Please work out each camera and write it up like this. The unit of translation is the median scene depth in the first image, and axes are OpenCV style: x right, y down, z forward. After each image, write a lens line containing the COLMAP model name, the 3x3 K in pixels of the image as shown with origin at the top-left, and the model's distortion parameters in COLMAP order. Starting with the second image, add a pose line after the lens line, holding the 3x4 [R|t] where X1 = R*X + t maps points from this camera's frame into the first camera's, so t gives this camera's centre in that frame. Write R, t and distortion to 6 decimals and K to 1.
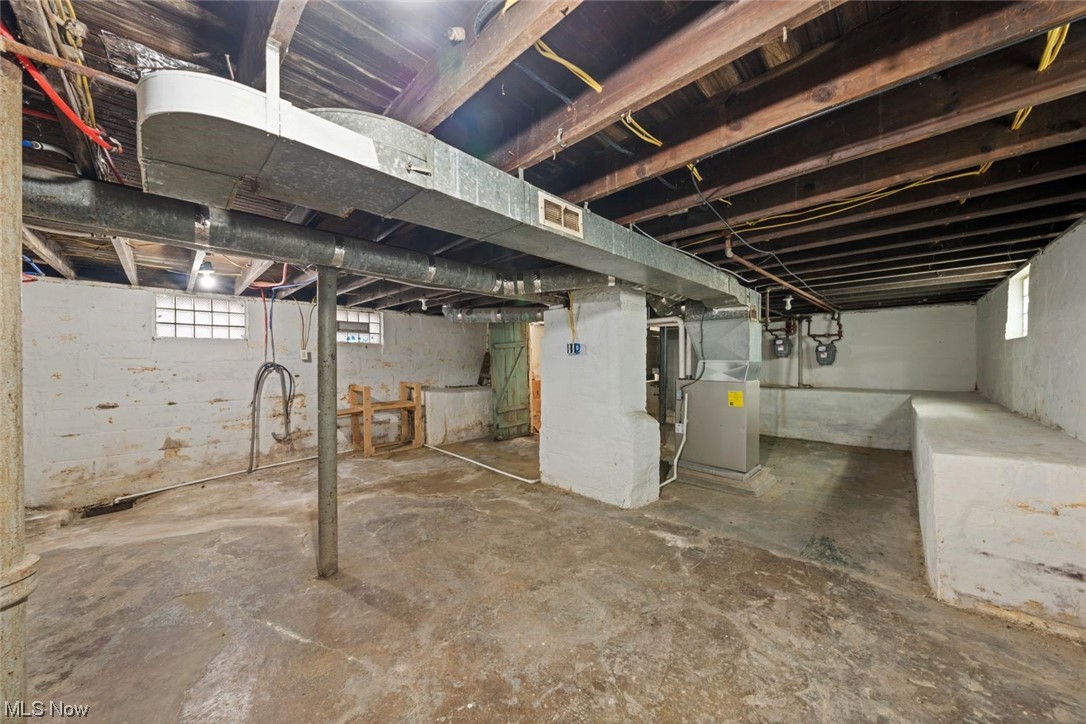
lens RADIAL K [[371.3, 0, 541.8], [0, 371.3, 362.4], [0, 0, 1]] dist [-0.007097, 0.001120]
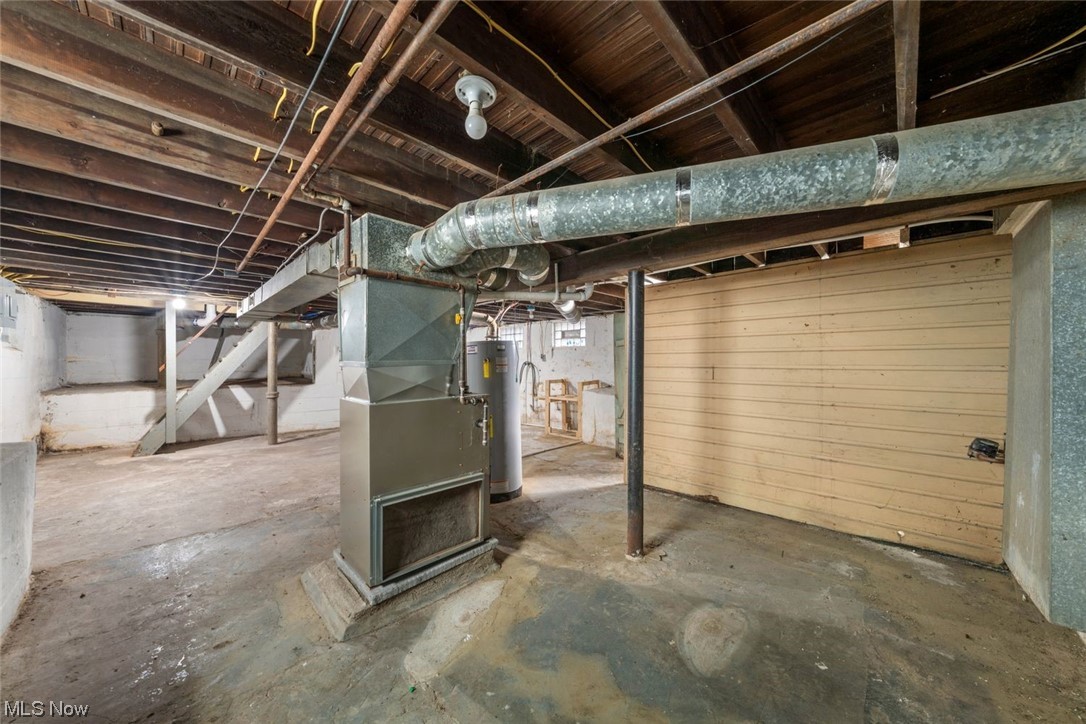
lens RADIAL K [[371.3, 0, 541.7], [0, 371.3, 361.7], [0, 0, 1]] dist [-0.007097, 0.001120]
pose [[-0.000090, 0.003740, -0.999993, 0.759499], [-0.006280, 0.999973, 0.003741, -0.004606], [0.999980, 0.006280, -0.000066, 0.882051]]
